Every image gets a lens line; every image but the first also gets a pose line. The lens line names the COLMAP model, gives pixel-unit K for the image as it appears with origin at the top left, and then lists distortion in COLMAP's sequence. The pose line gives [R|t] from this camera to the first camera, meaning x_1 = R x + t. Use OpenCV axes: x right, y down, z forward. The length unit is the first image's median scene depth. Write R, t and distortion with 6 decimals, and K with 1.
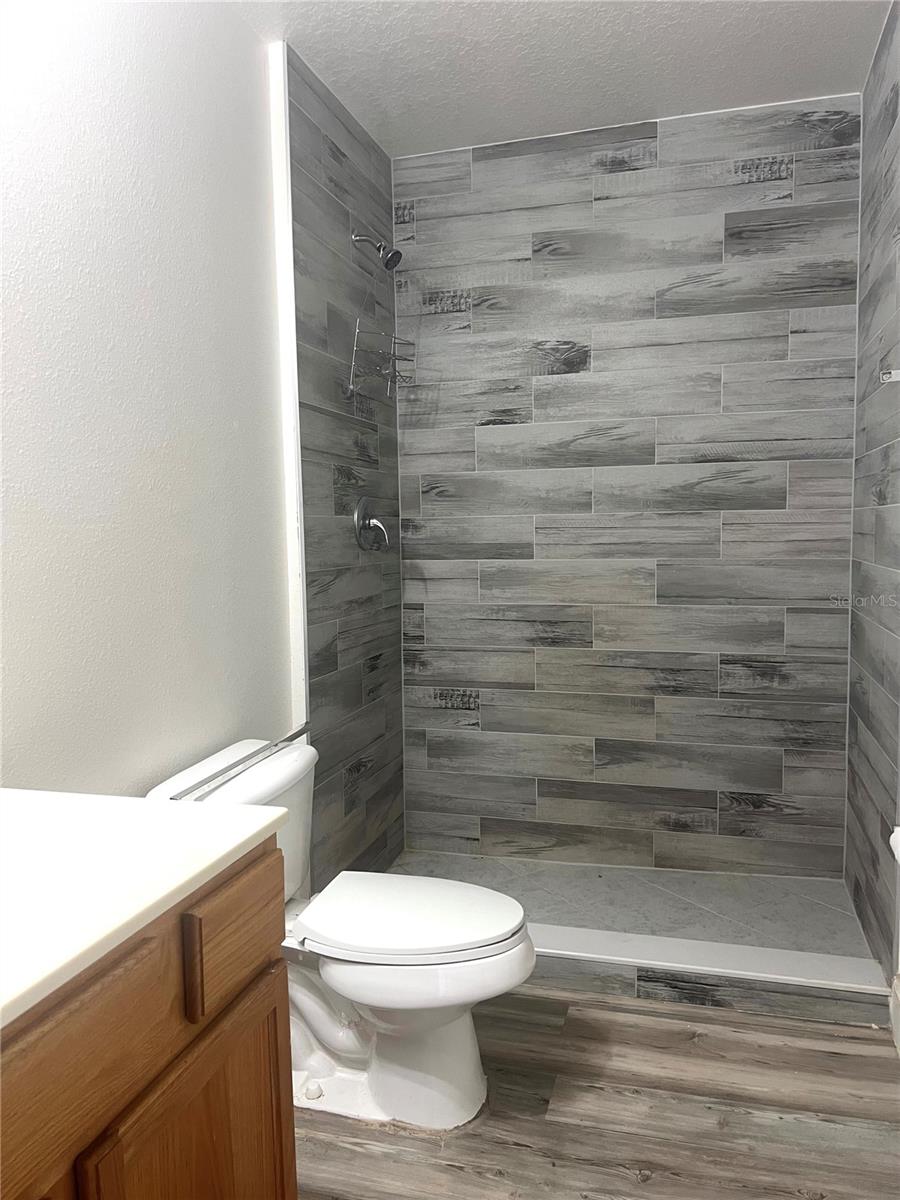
lens RADIAL K [[898.1, 0, 447.9], [0, 898.1, 594.4], [0, 0, 1]] dist [0.005799, -0.025359]
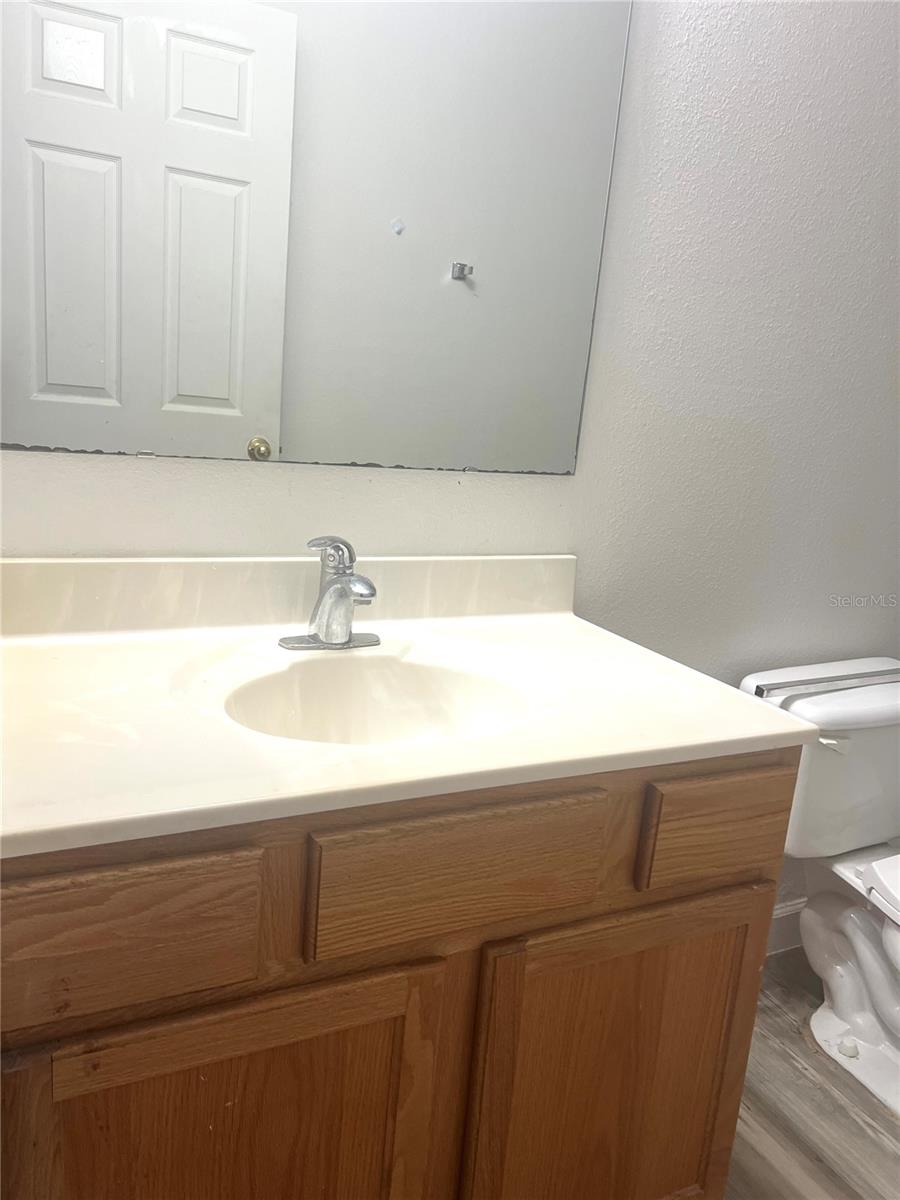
lens RADIAL K [[898.1, 0, 447.2], [0, 898.1, 604.8], [0, 0, 1]] dist [0.005799, -0.025359]
pose [[0.661263, 0.249196, -0.707554, 0.199036], [-0.154377, 0.968228, 0.196727, 0.011452], [0.734097, -0.020858, 0.678724, 0.181617]]
